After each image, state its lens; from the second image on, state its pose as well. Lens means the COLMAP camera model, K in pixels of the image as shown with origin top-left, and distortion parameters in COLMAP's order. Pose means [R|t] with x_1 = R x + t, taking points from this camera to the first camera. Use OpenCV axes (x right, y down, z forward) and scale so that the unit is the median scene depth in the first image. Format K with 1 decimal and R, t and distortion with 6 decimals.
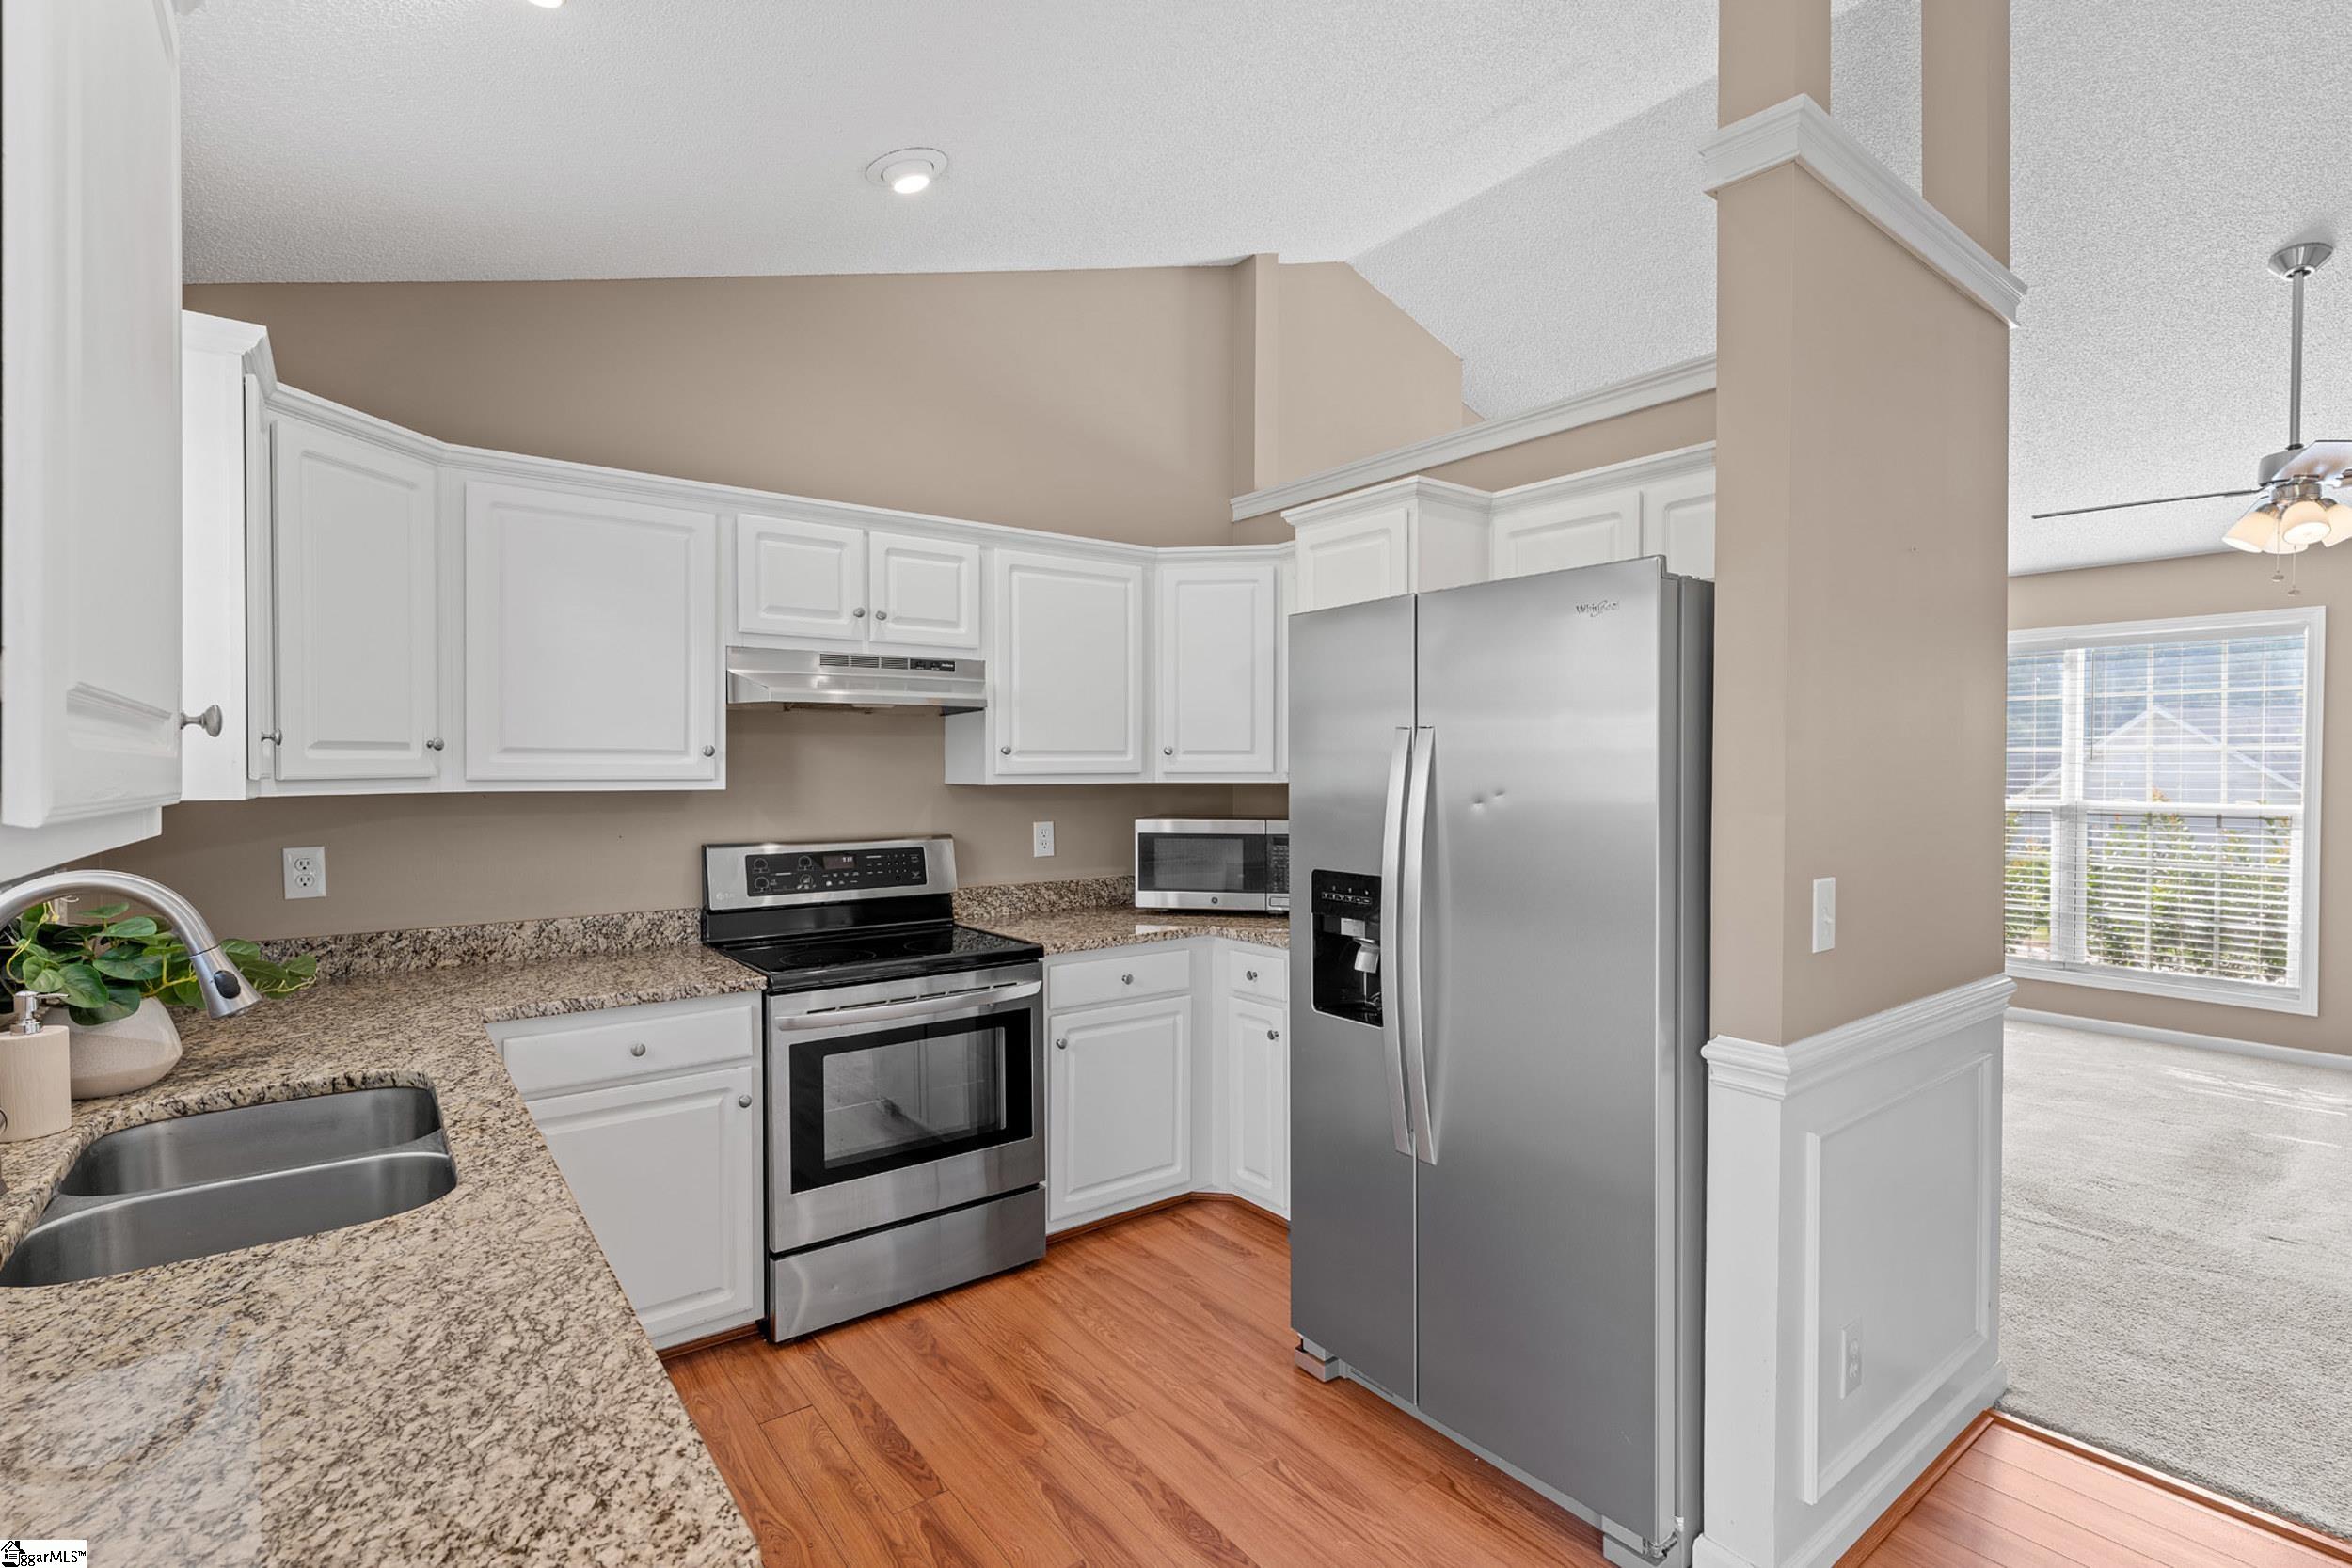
lens RADIAL K [[1092.9, 0, 1170.6], [0, 1092.9, 780.0], [0, 0, 1]] dist [0.001680, -0.000642]
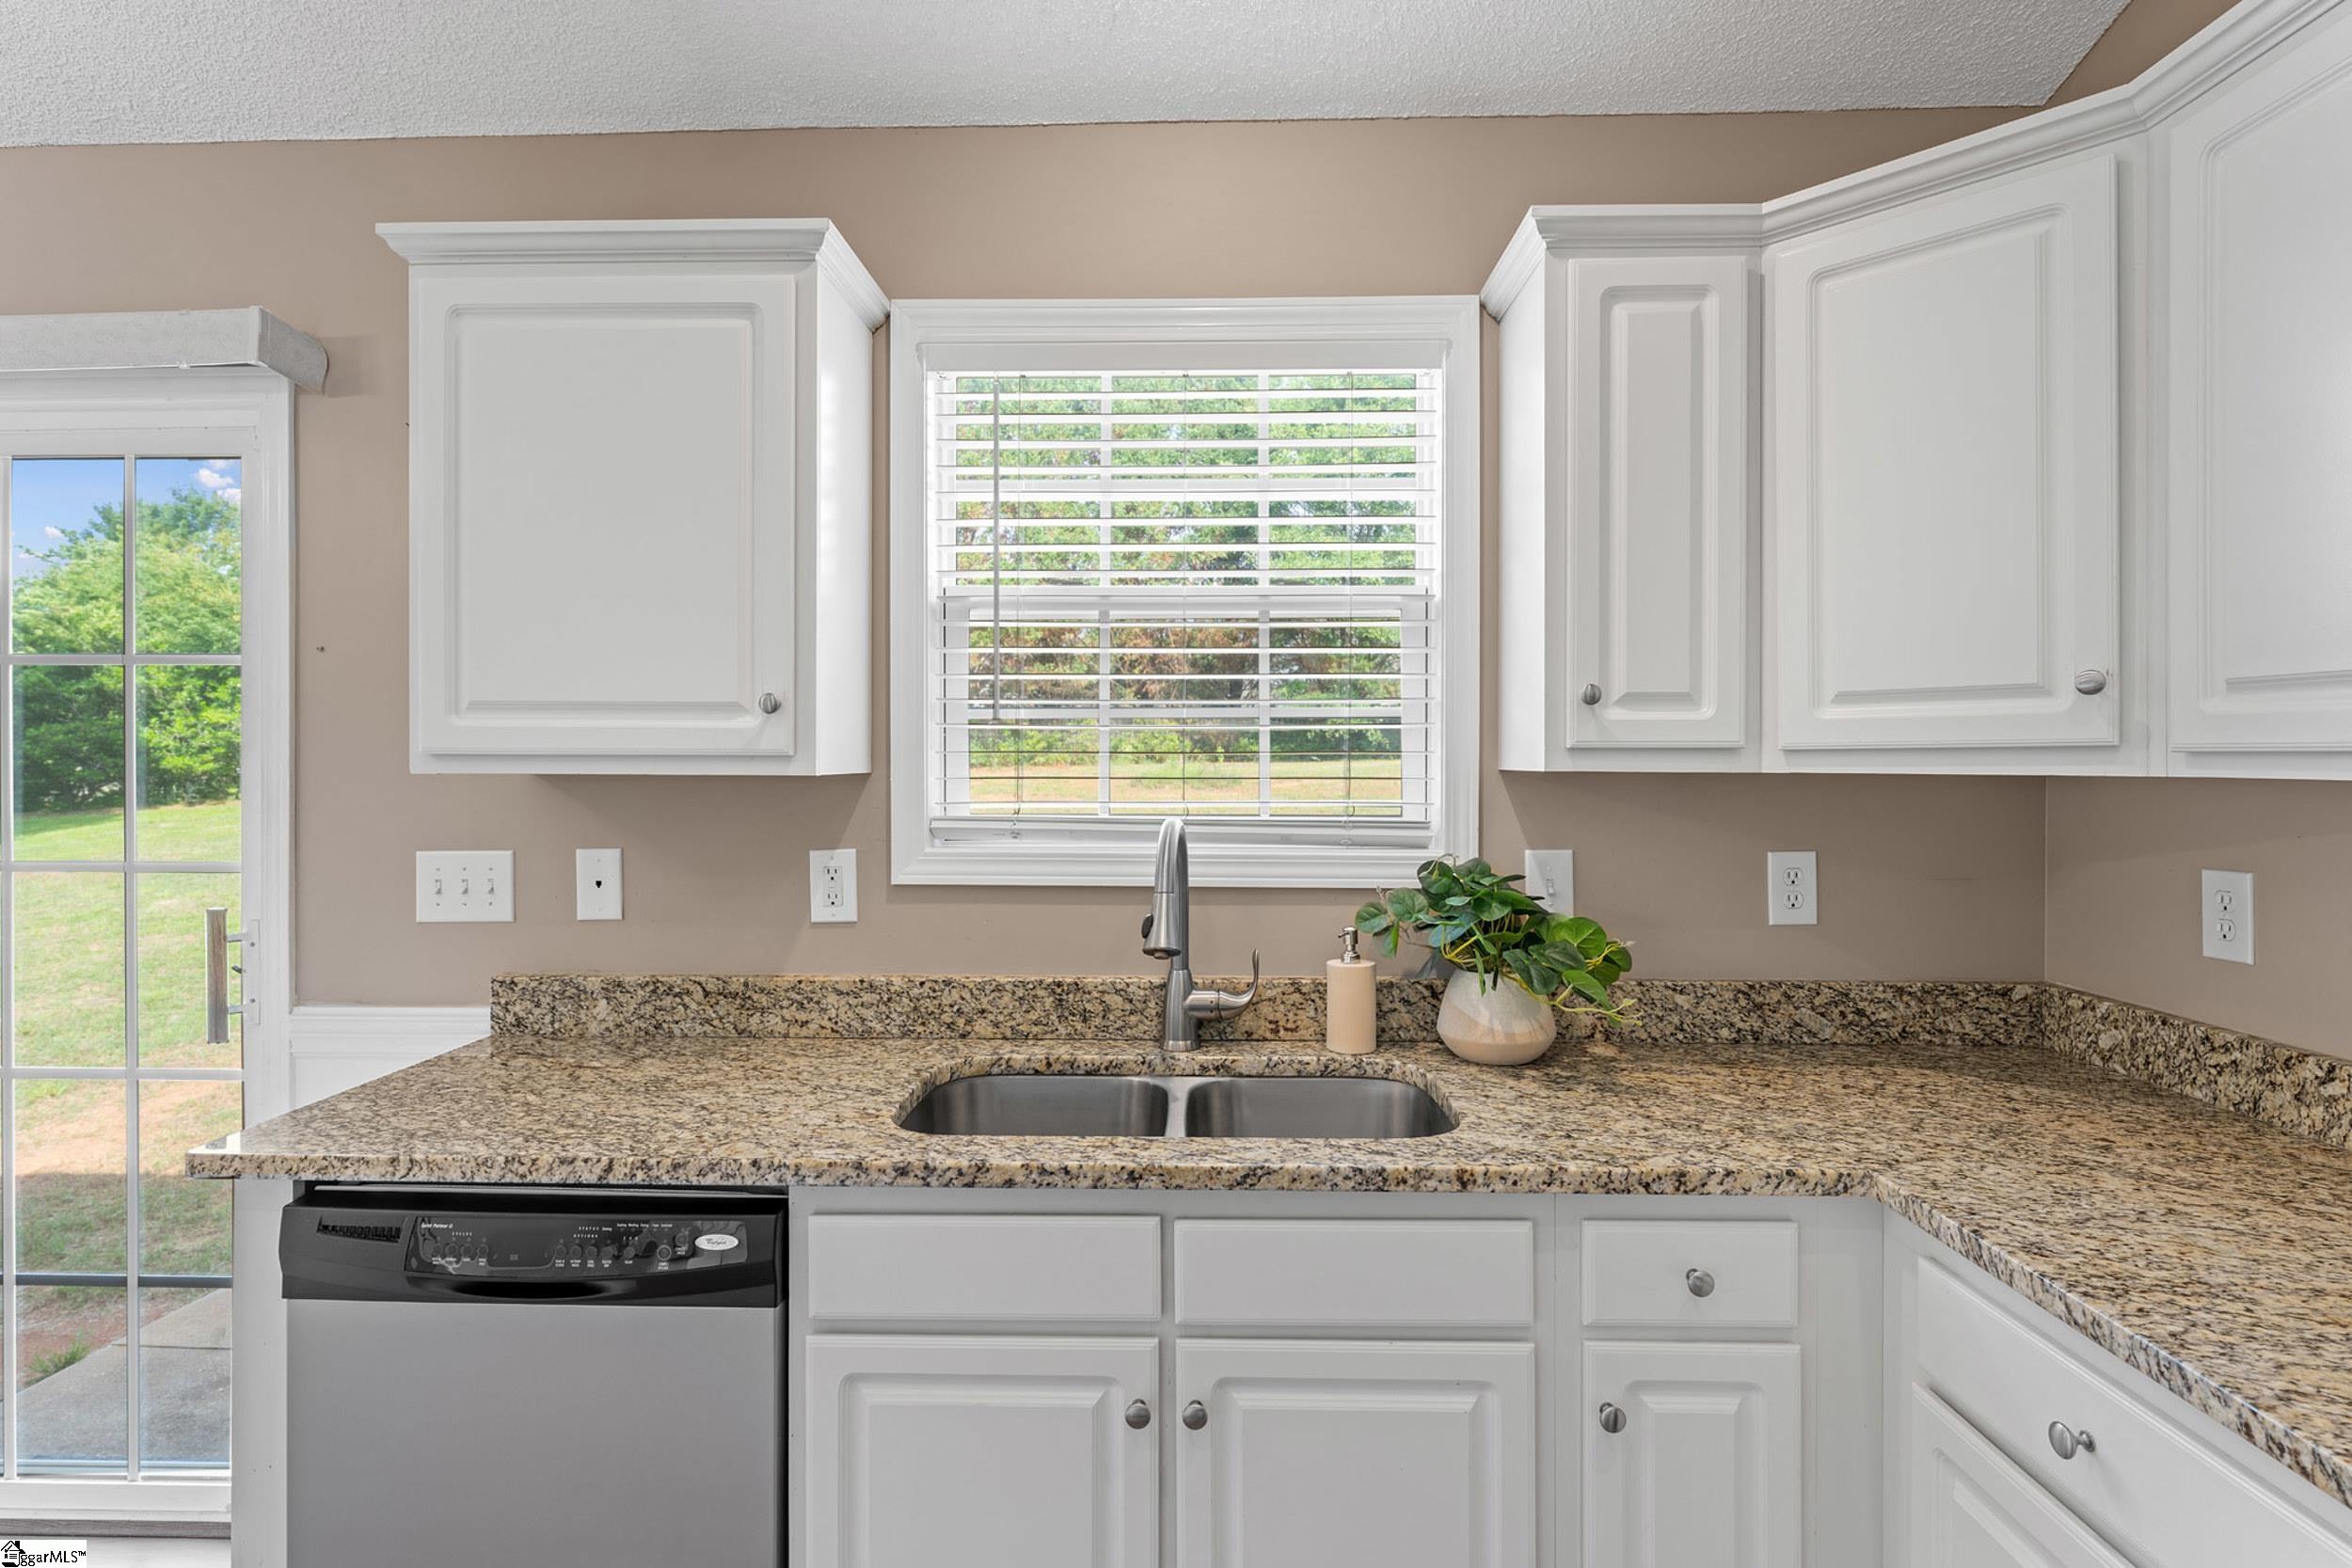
lens RADIAL K [[1189.5, 0, 1174.2], [0, 1189.5, 764.8], [0, 0, 1]] dist [0.001677, -0.001219]
pose [[-0.623883, 0.003070, -0.781512, 0.039574], [-0.009219, 0.999894, 0.011288, 0.003365], [0.781463, 0.014247, -0.623788, 0.923667]]
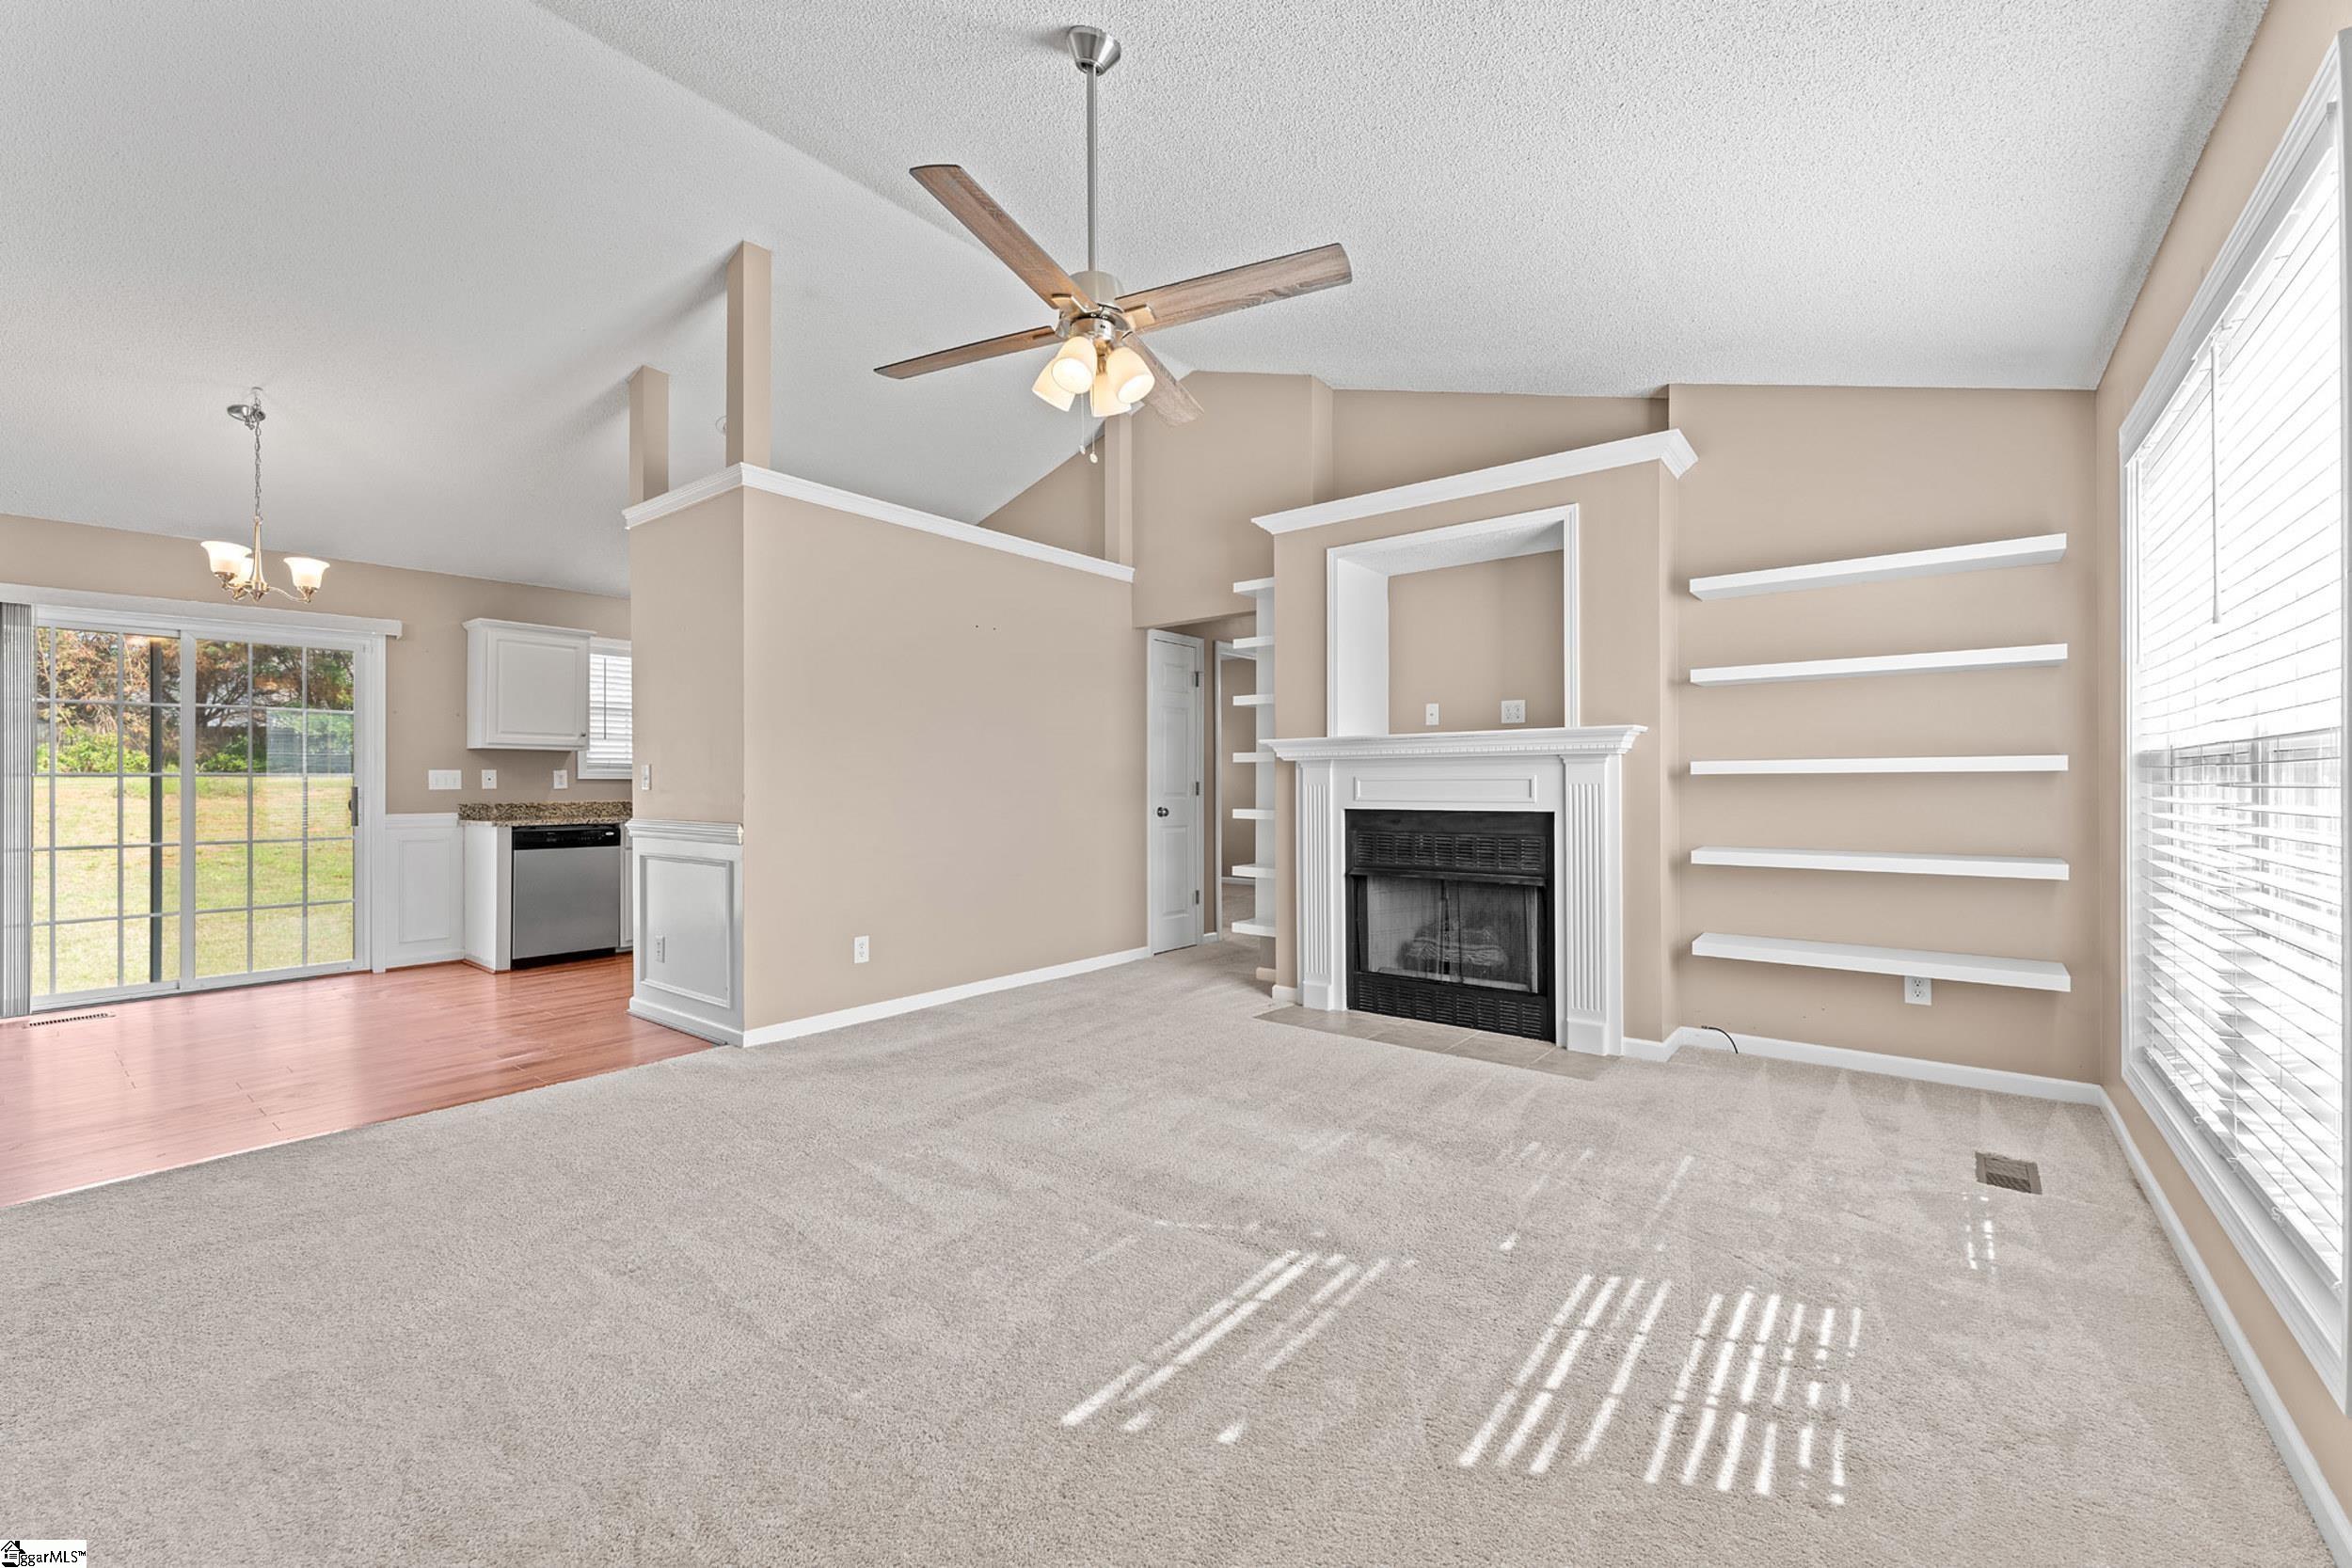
lens RADIAL K [[944.8, 0, 1168.6], [0, 944.8, 774.2], [0, 0, 1]] dist [-0.000043, -0.000446]
pose [[0.254184, -0.007198, -0.967129, 2.285161], [-0.009484, 0.999906, -0.009934, 0.086610], [0.967109, 0.011698, 0.254092, 1.165044]]
